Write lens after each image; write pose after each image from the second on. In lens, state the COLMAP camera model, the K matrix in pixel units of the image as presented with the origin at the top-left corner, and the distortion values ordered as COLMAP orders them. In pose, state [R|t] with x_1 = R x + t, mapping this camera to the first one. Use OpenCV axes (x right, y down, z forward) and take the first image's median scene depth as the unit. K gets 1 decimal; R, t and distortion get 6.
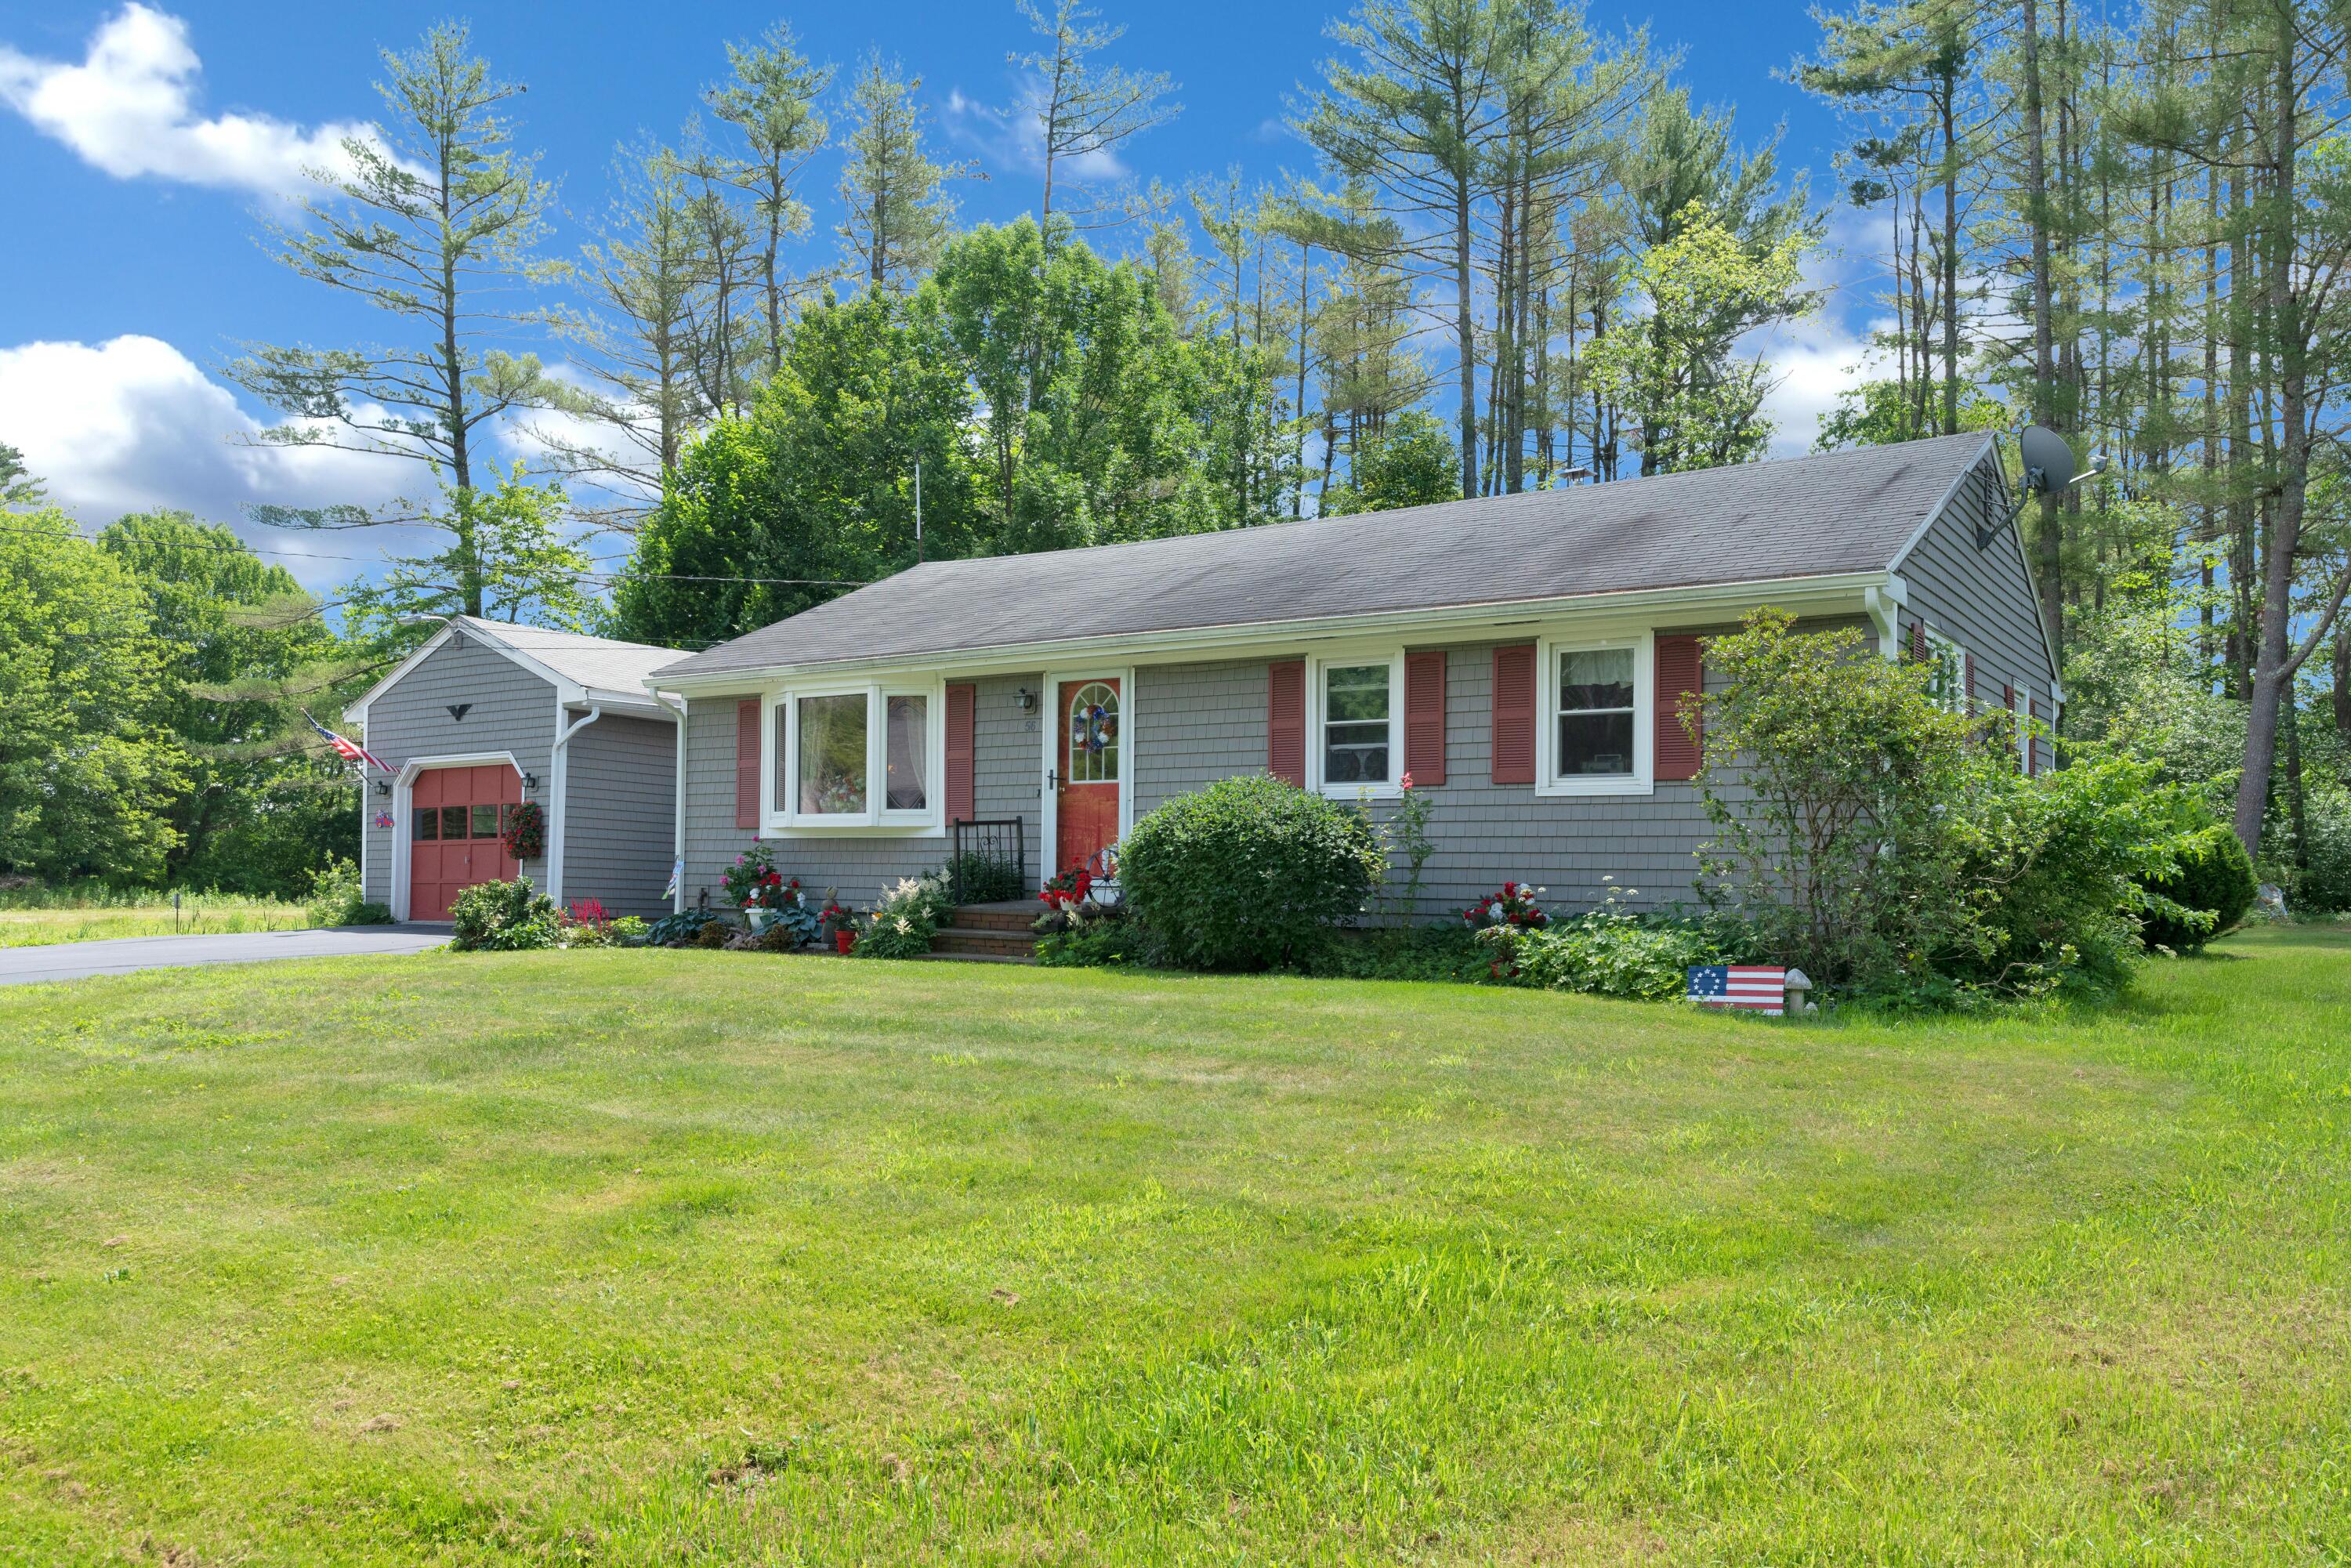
lens RADIAL K [[1729.7, 0, 1175.5], [0, 1729.7, 784.0], [0, 0, 1]] dist [0.054443, 0.001149]
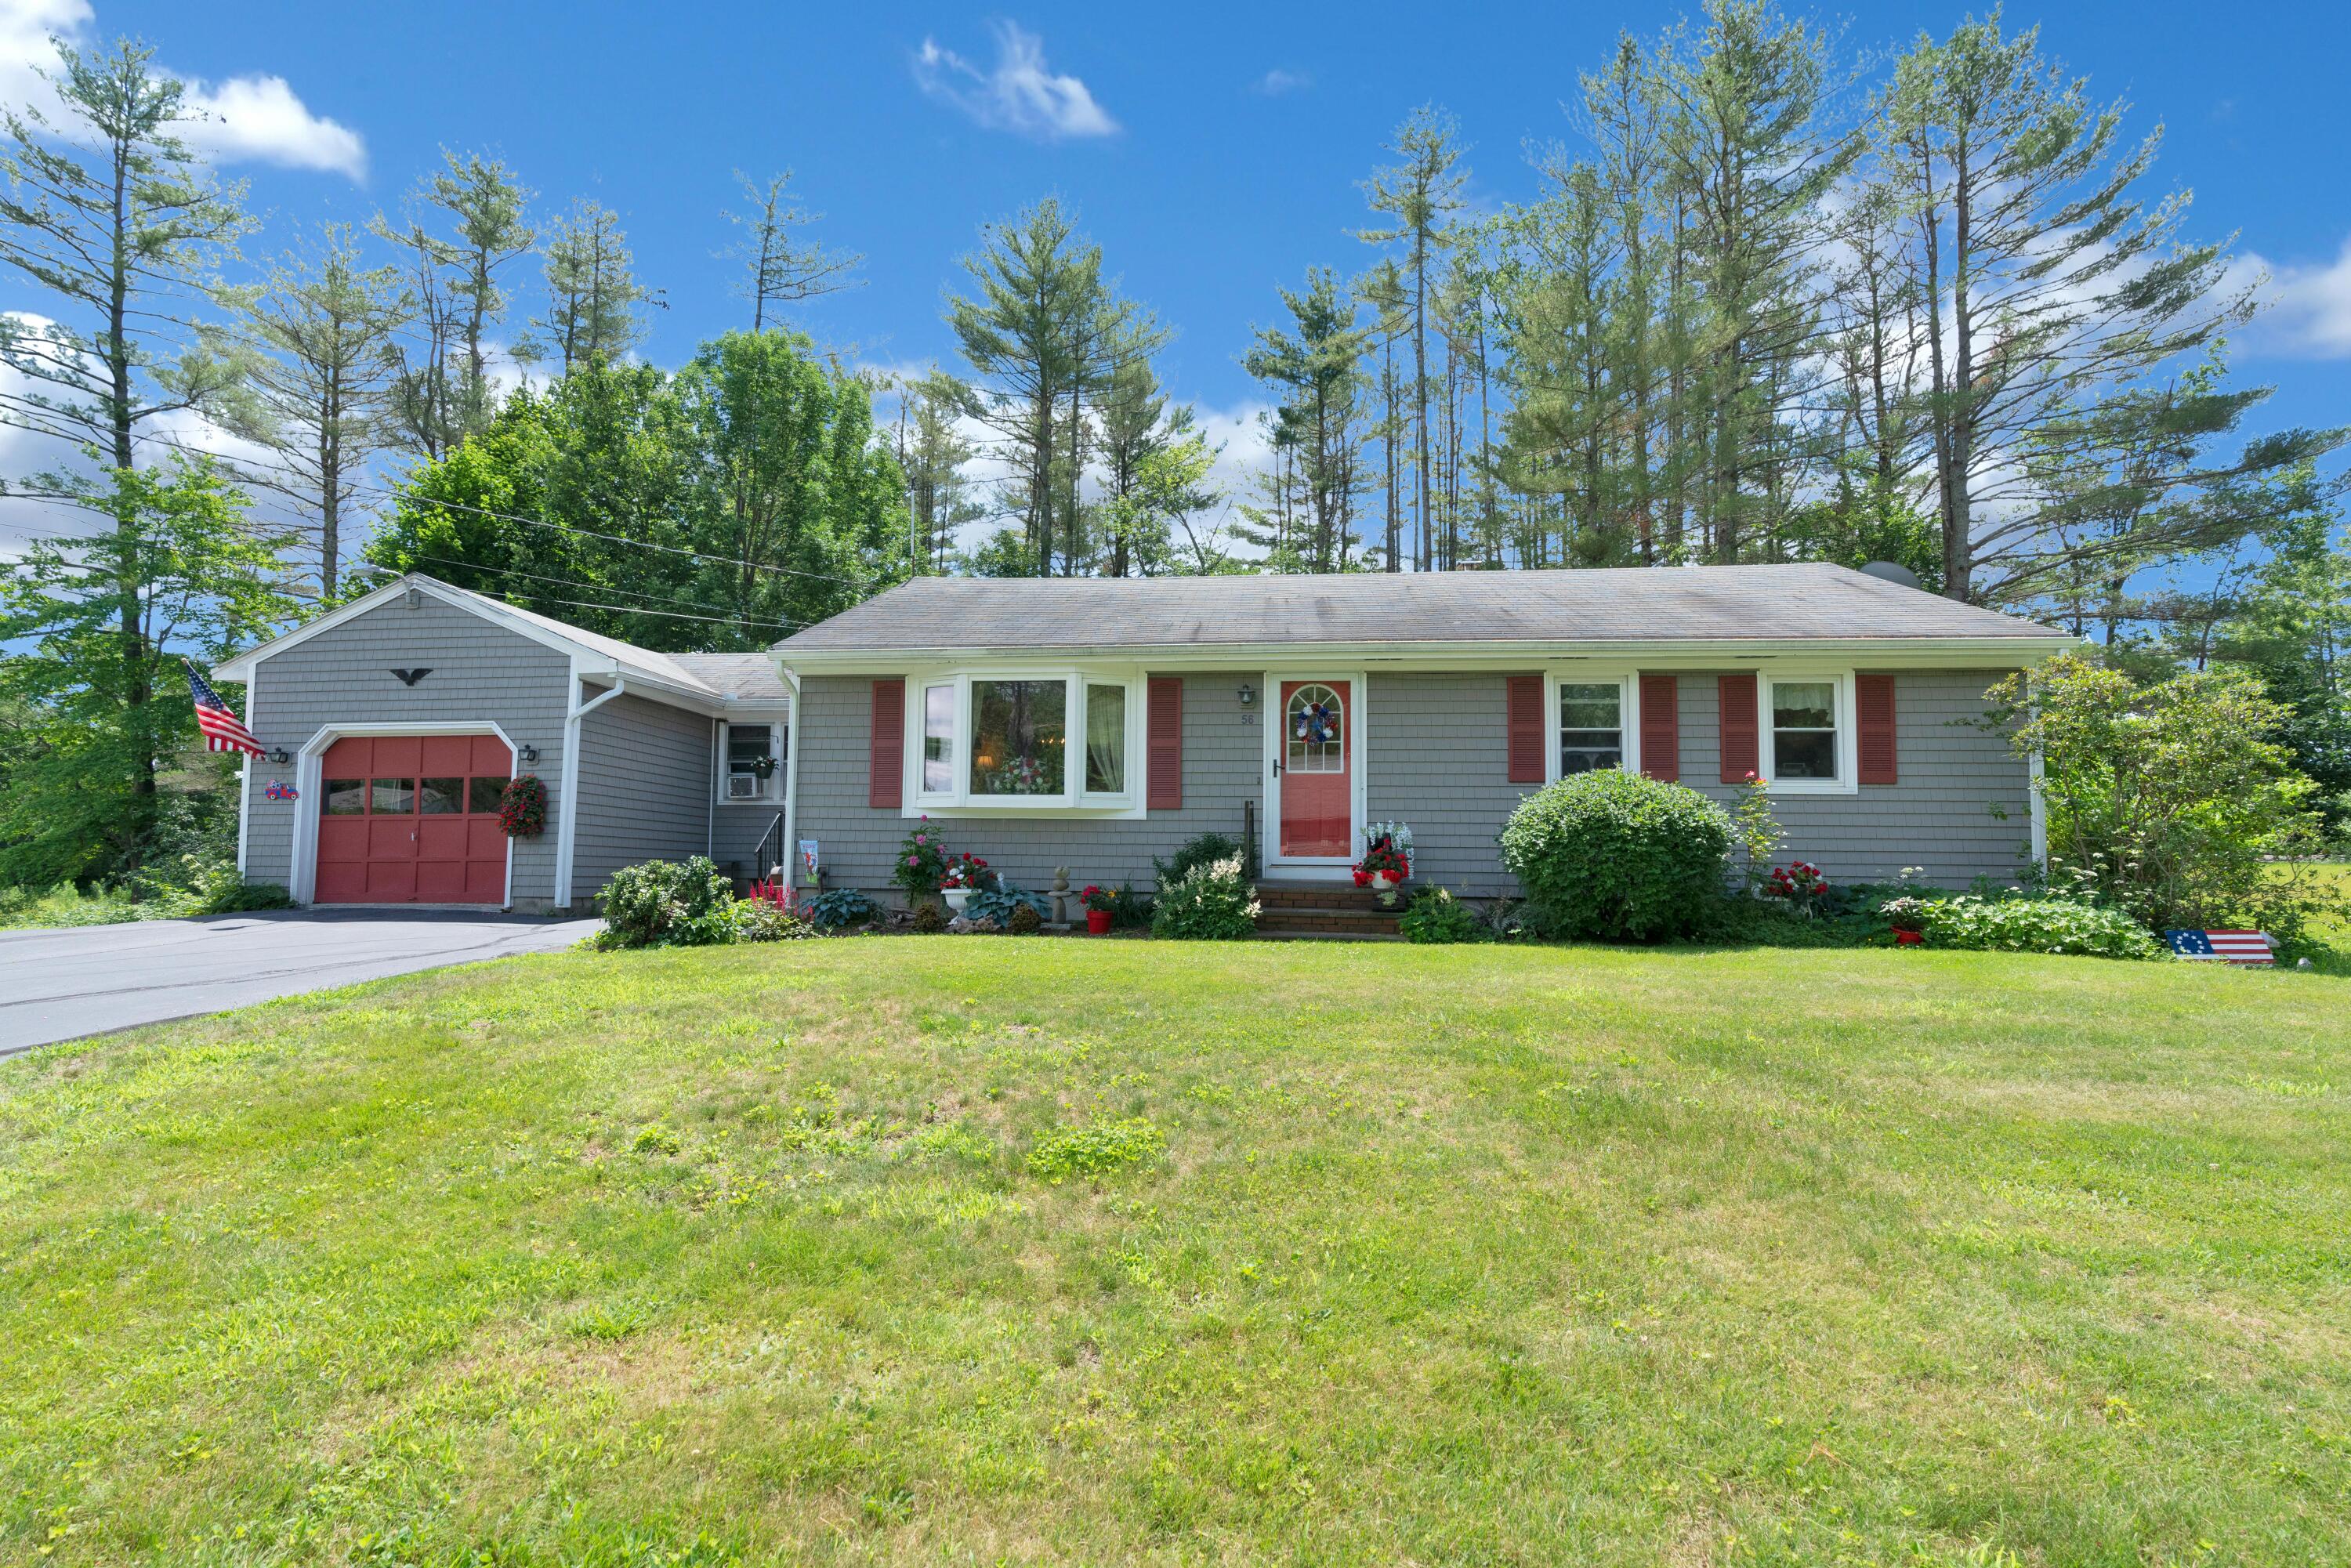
lens RADIAL K [[1046.4, 0, 1175.5], [0, 1046.4, 784.0], [0, 0, 1]] dist [-0.003182, 0.000097]
pose [[0.873940, 0.029048, 0.485166, -0.426601], [-0.025679, 0.999578, -0.013592, 0.016801], [-0.485356, -0.000579, 0.874317, 0.421807]]
